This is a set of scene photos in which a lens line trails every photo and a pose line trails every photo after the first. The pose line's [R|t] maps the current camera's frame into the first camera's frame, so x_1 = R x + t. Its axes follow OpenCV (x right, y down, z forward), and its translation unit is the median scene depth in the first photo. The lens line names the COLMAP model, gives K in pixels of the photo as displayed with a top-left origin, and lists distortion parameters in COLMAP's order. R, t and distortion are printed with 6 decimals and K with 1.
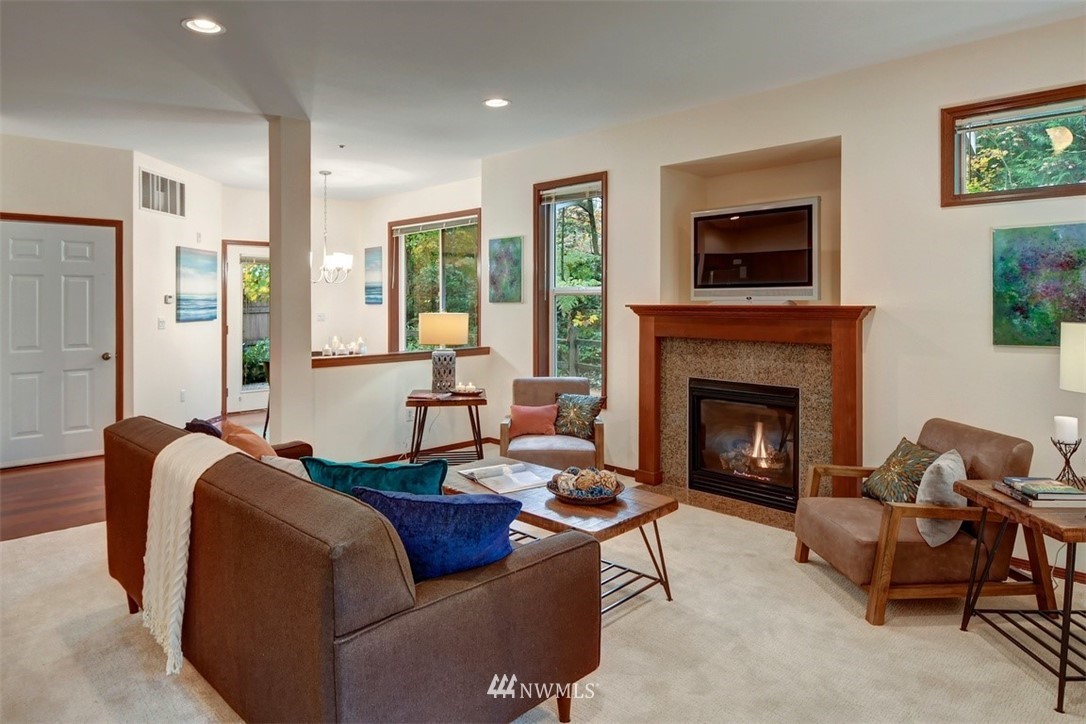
lens RADIAL K [[672.0, 0, 541.6], [0, 672.0, 312.4], [0, 0, 1]] dist [0.005326, -0.000608]
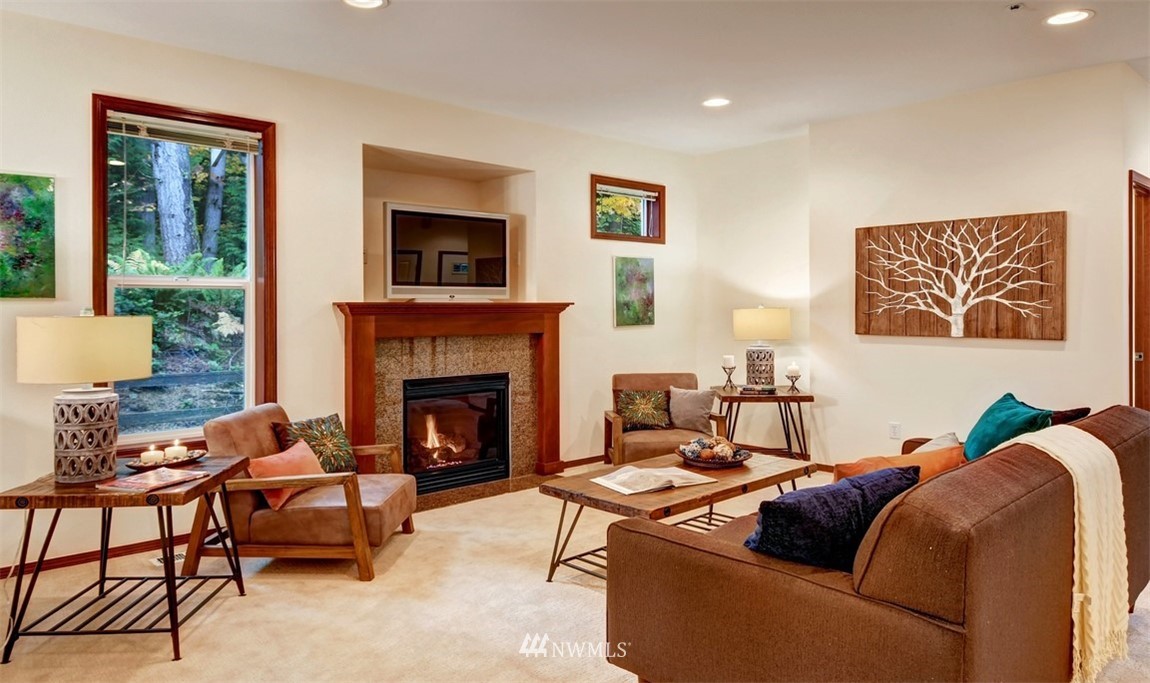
lens RADIAL K [[637.9, 0, 575.0], [0, 637.9, 307.3], [0, 0, 1]] dist [0.003384, 0.000561]
pose [[0.117458, -0.009712, 0.993030, -0.627319], [0.009990, 0.999913, 0.008598, -0.009441], [-0.993028, 0.008911, 0.117545, 0.644537]]
